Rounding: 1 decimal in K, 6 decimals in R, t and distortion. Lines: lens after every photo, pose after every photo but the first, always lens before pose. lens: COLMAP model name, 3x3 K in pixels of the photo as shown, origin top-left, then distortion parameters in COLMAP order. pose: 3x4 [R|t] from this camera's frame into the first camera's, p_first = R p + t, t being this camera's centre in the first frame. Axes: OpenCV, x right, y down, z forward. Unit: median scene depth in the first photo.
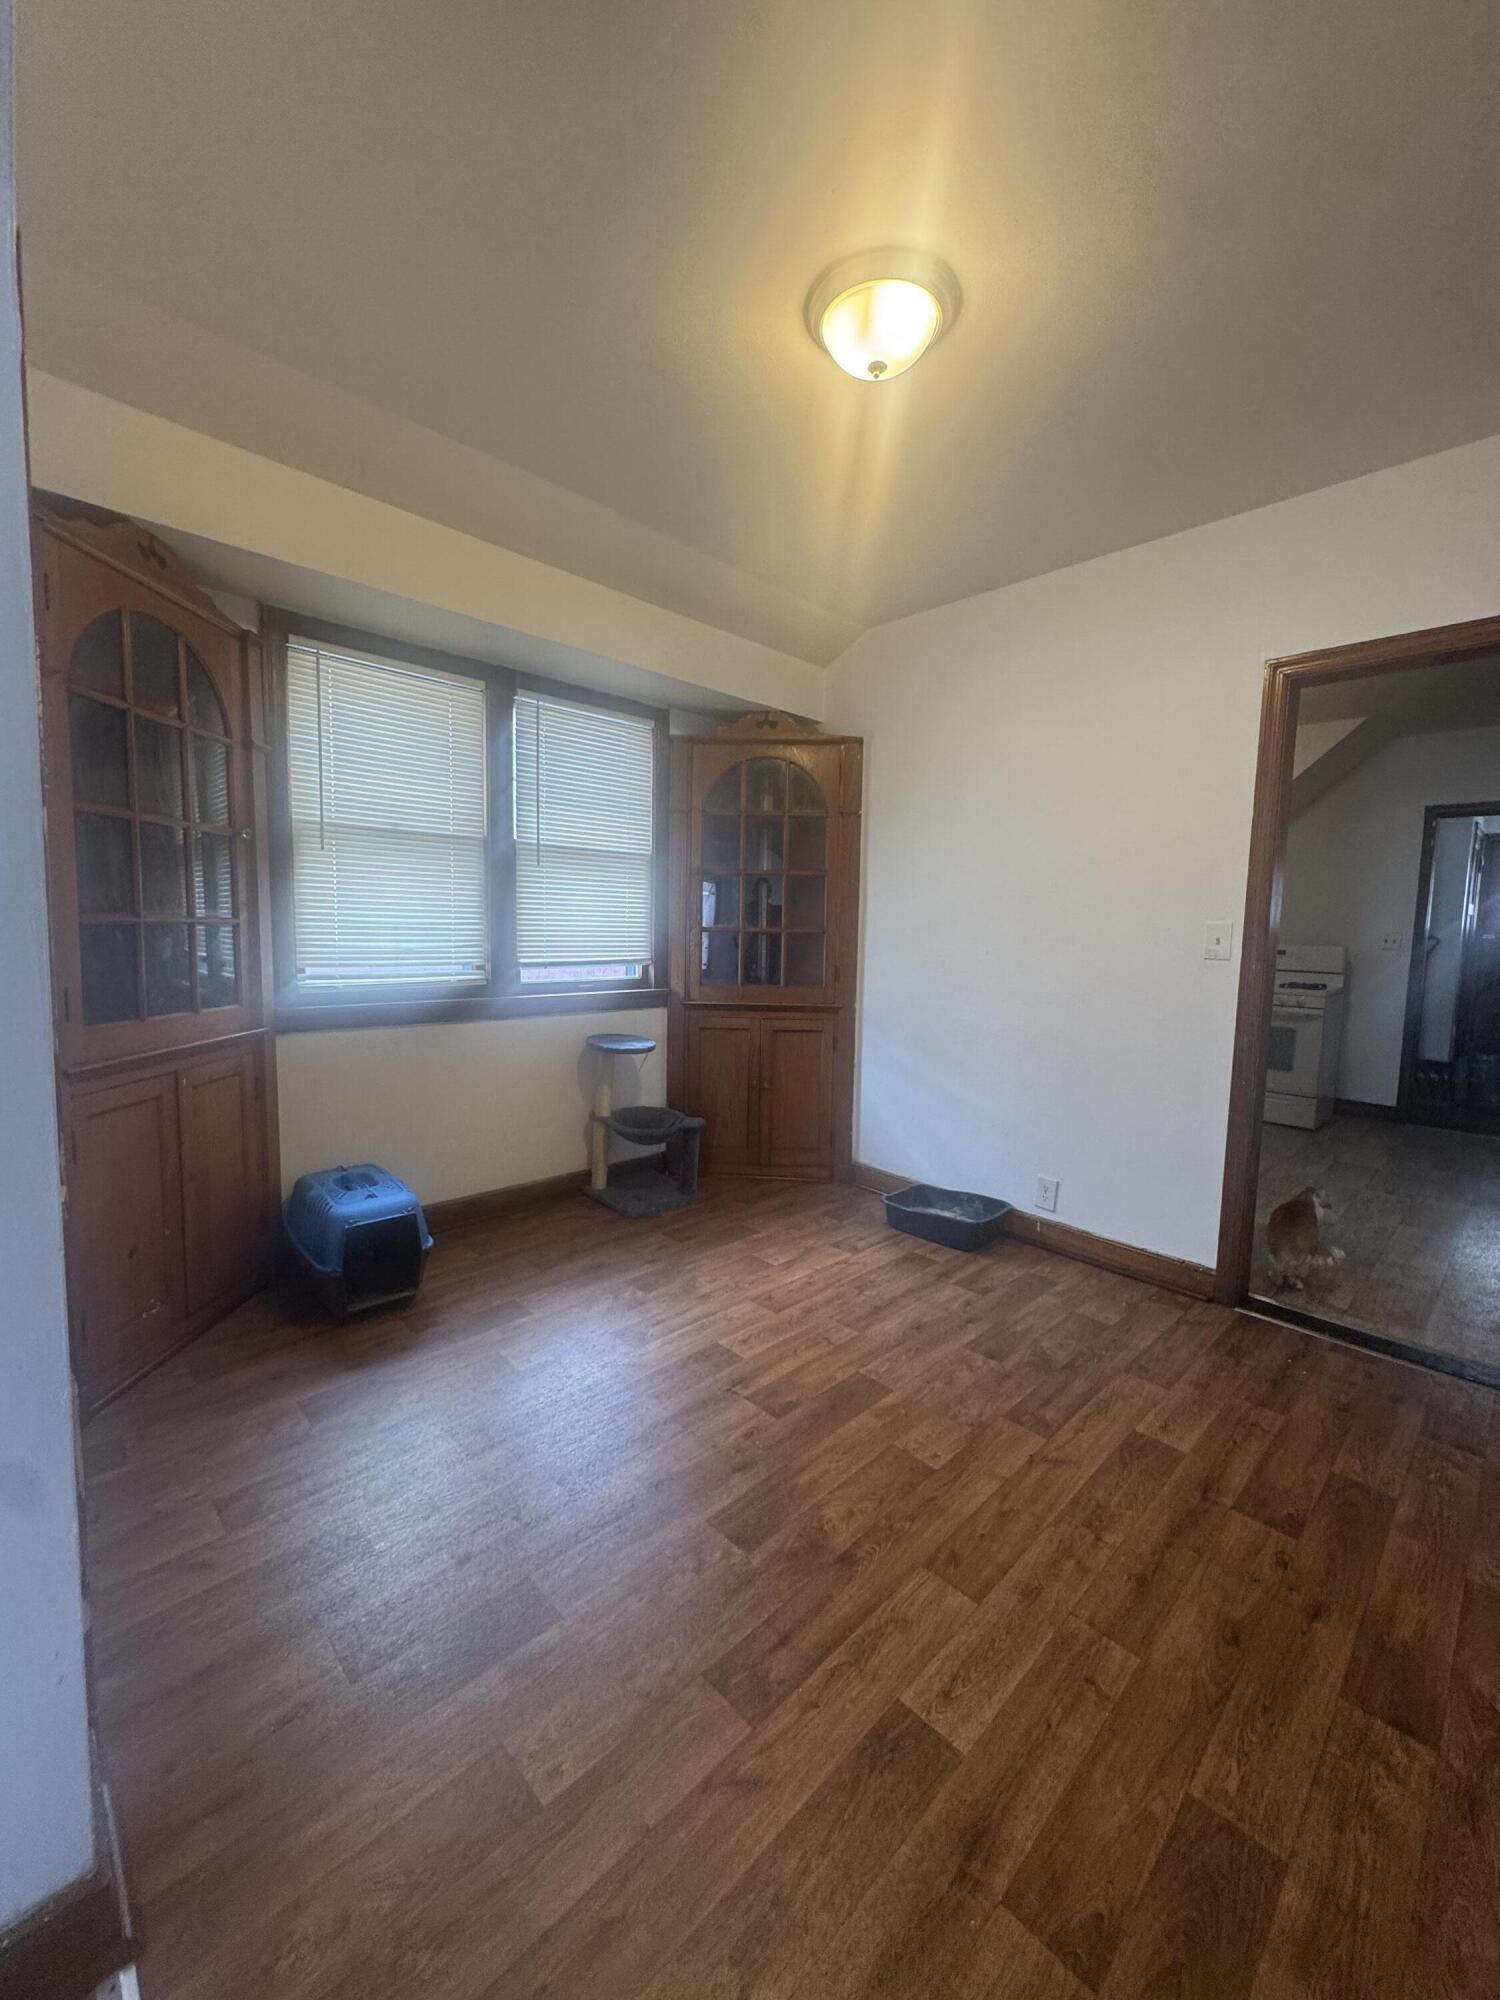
lens RADIAL K [[801.3, 0, 754.4], [0, 801.3, 996.8], [0, 0, 1]] dist [-0.001712, 0.000040]
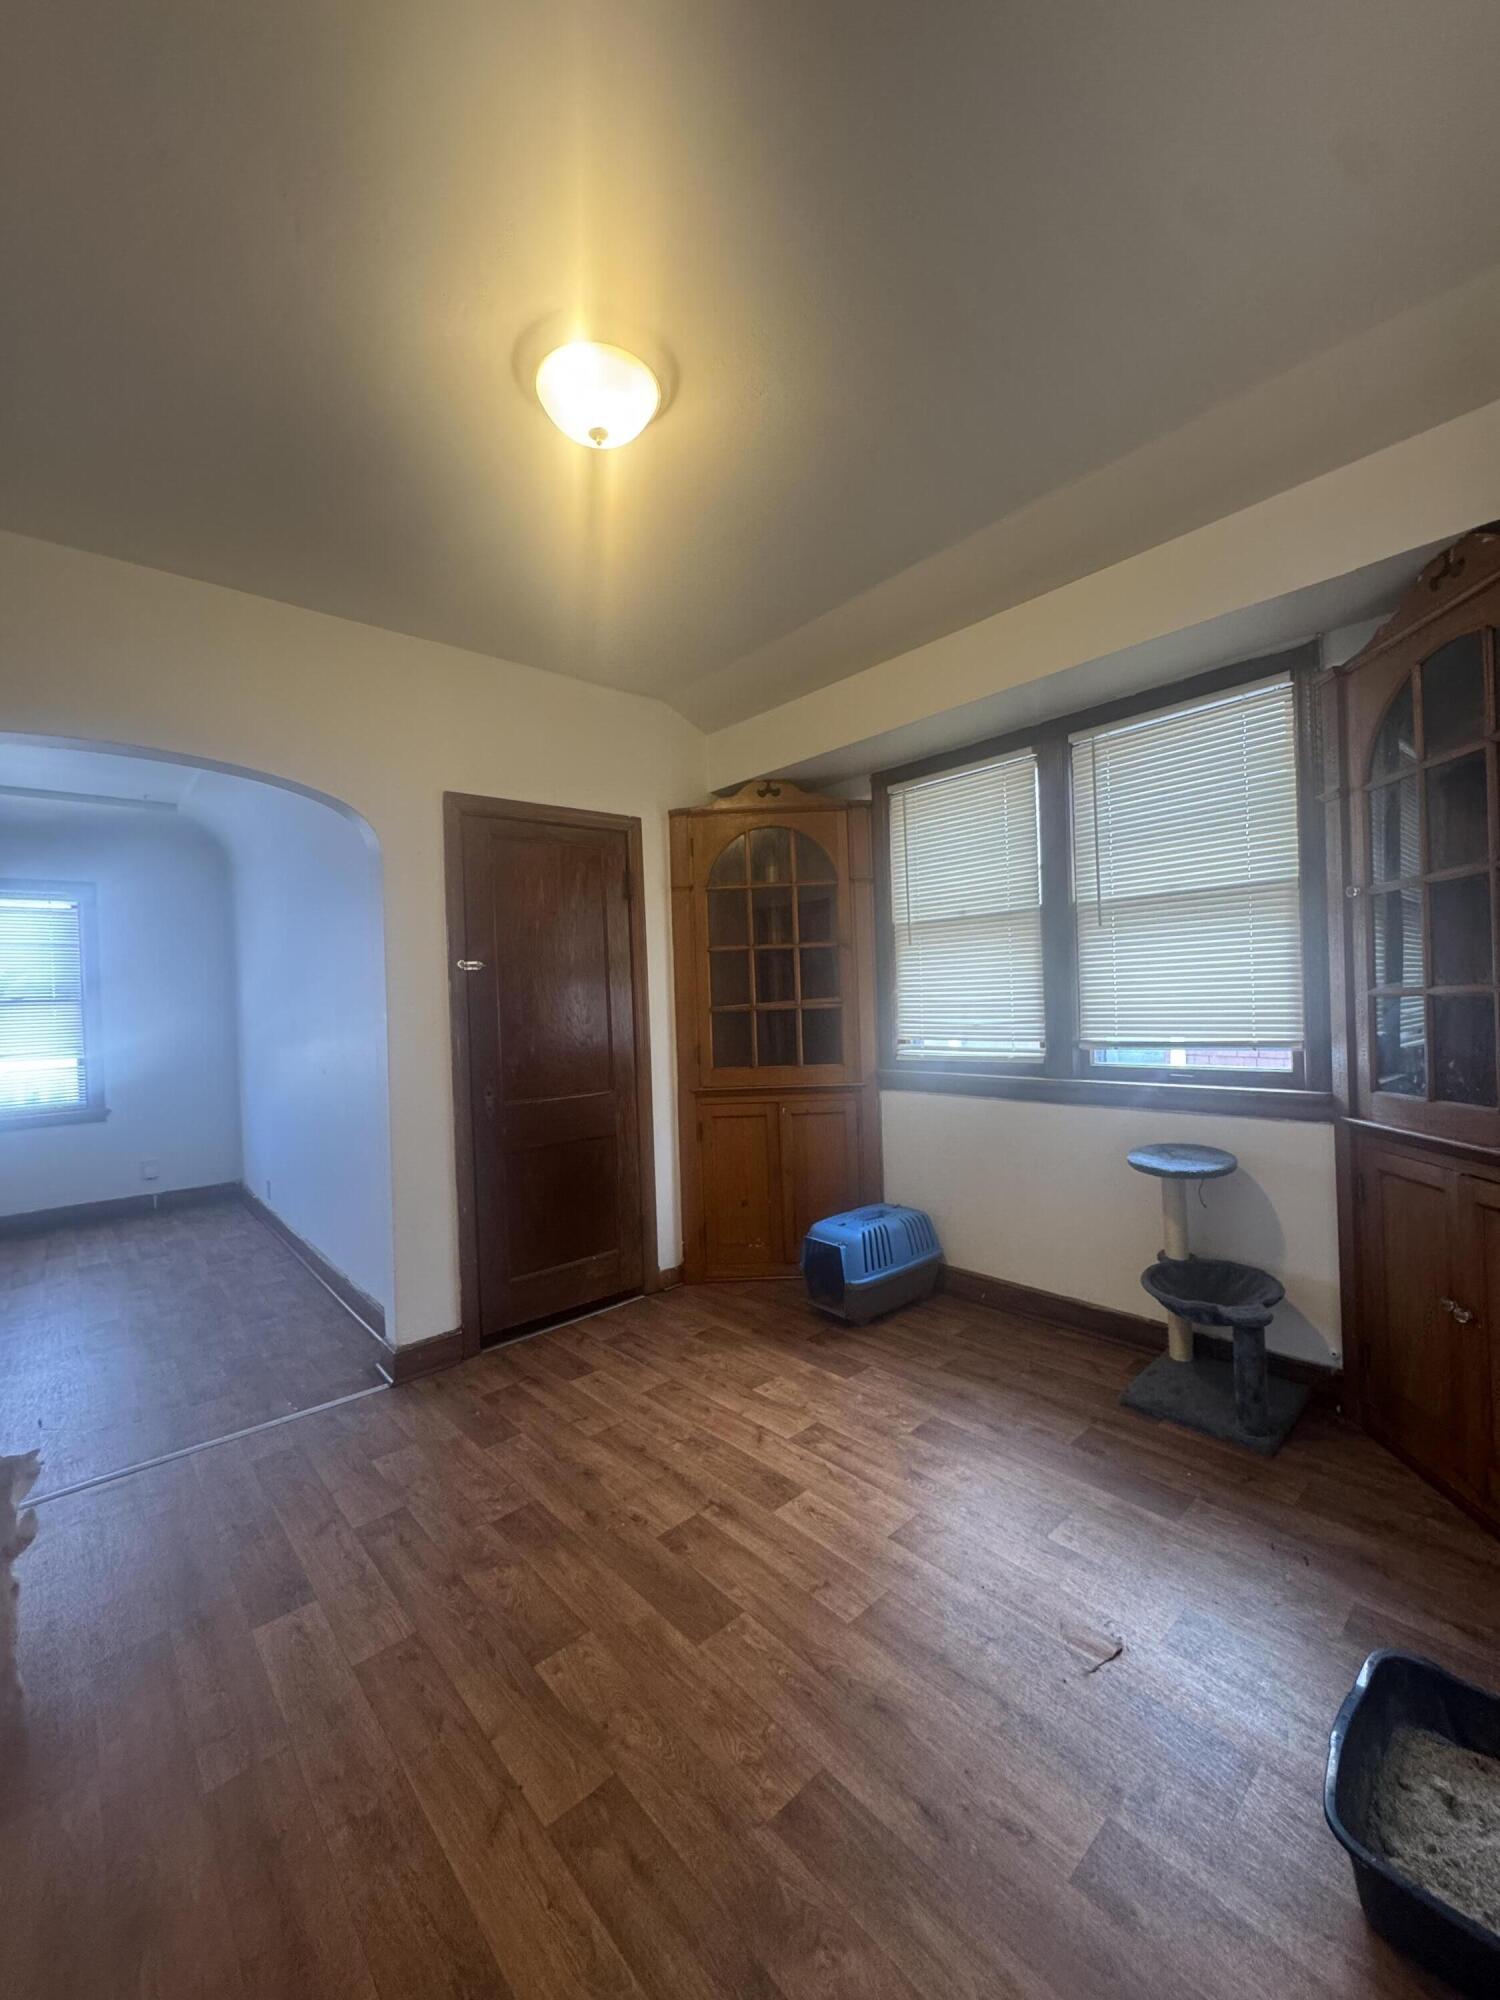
lens RADIAL K [[800.2, 0, 752.8], [0, 800.2, 998.6], [0, 0, 1]] dist [-0.003781, 0.000437]
pose [[-0.052064, -0.020980, -0.998423, 0.779266], [-0.050949, 0.998533, -0.018325, -0.072112], [0.997343, 0.049915, -0.053057, 0.911260]]
